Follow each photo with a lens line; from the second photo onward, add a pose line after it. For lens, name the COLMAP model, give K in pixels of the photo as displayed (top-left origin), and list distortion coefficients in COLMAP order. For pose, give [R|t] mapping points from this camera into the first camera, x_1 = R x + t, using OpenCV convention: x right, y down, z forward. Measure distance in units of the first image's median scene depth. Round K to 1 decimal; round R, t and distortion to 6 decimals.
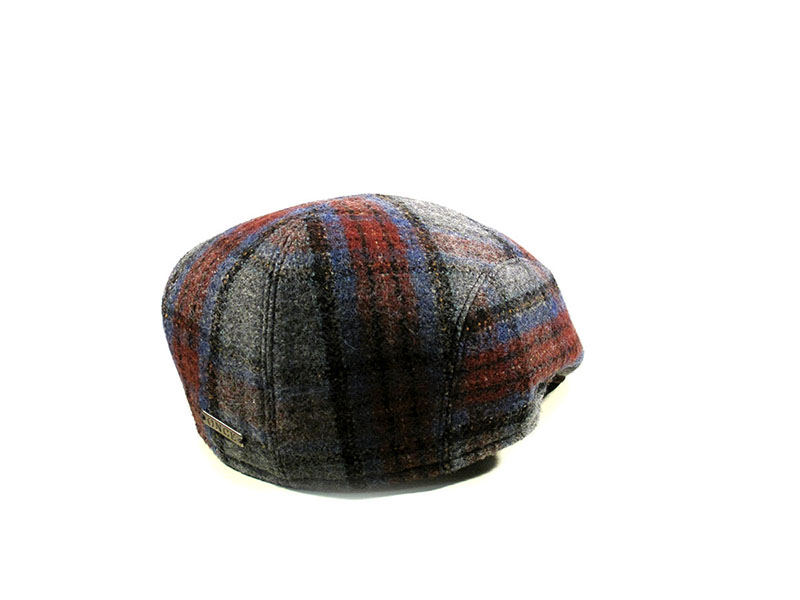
lens RADIAL K [[1305.6, 0, 400.0], [0, 1305.6, 300.0], [0, 0, 1]] dist [-0.164415, 0.026665]
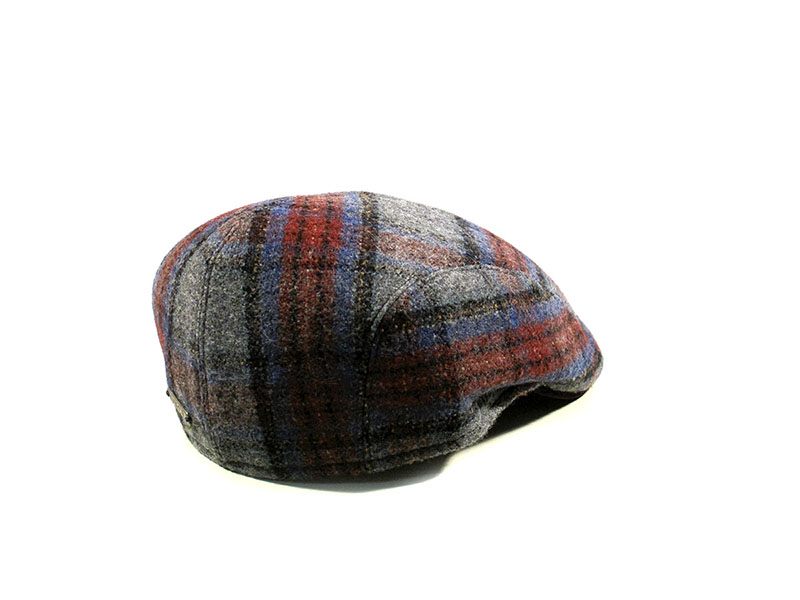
lens RADIAL K [[1305.6, 0, 400.0], [0, 1305.6, 300.0], [0, 0, 1]] dist [-0.164415, 0.026665]
pose [[0.955264, 0.080539, -0.284576, 0.342042], [-0.080889, 0.996667, 0.010542, -0.012404], [0.284476, 0.012949, 0.958596, 0.048632]]
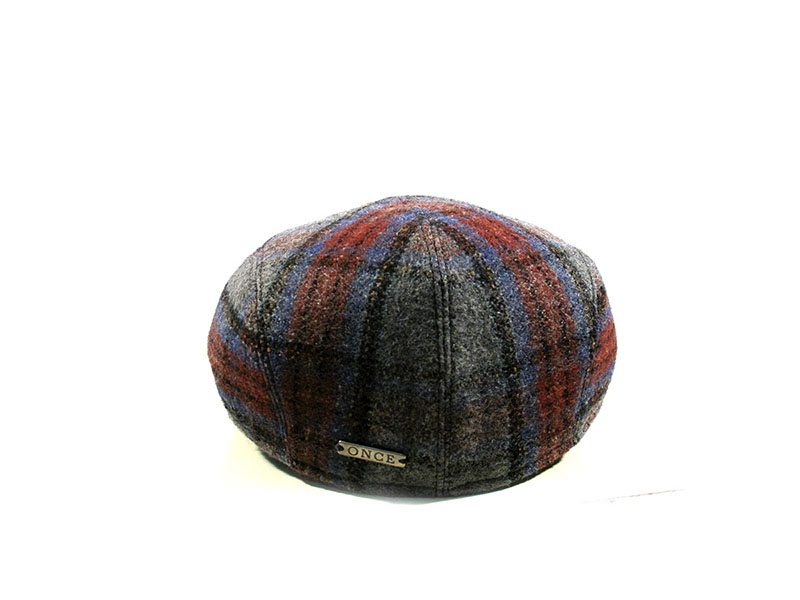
lens RADIAL K [[1305.6, 0, 400.0], [0, 1305.6, 300.0], [0, 0, 1]] dist [-0.164415, 0.026665]
pose [[0.829934, -0.153161, 0.536424, -0.644651], [0.153781, 0.987128, 0.043924, -0.053591], [-0.536247, 0.046038, 0.842805, 0.190885]]
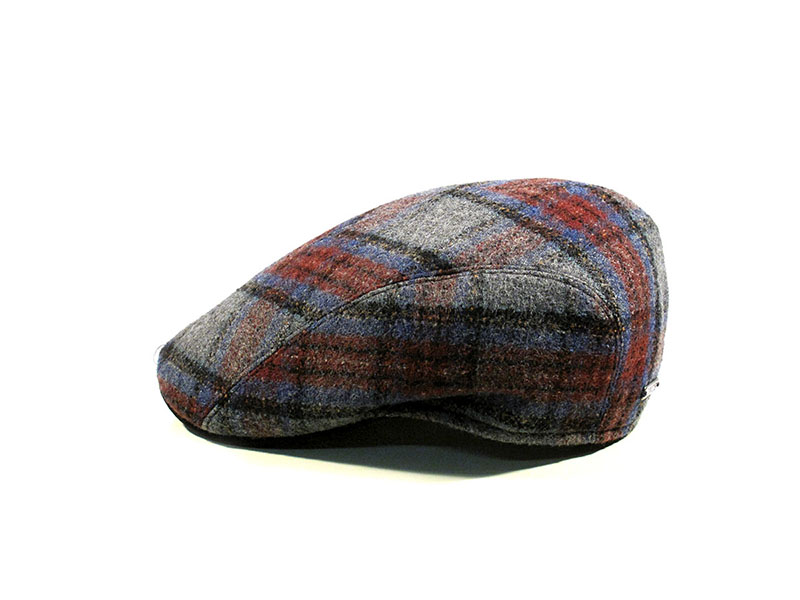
lens RADIAL K [[1305.6, 0, 400.0], [0, 1305.6, 300.0], [0, 0, 1]] dist [-0.164415, 0.026665]
pose [[-0.355567, -0.251157, 0.900273, -1.077140], [0.250240, 0.902473, 0.350604, -0.424110], [-0.900529, 0.349948, -0.258040, 1.519760]]
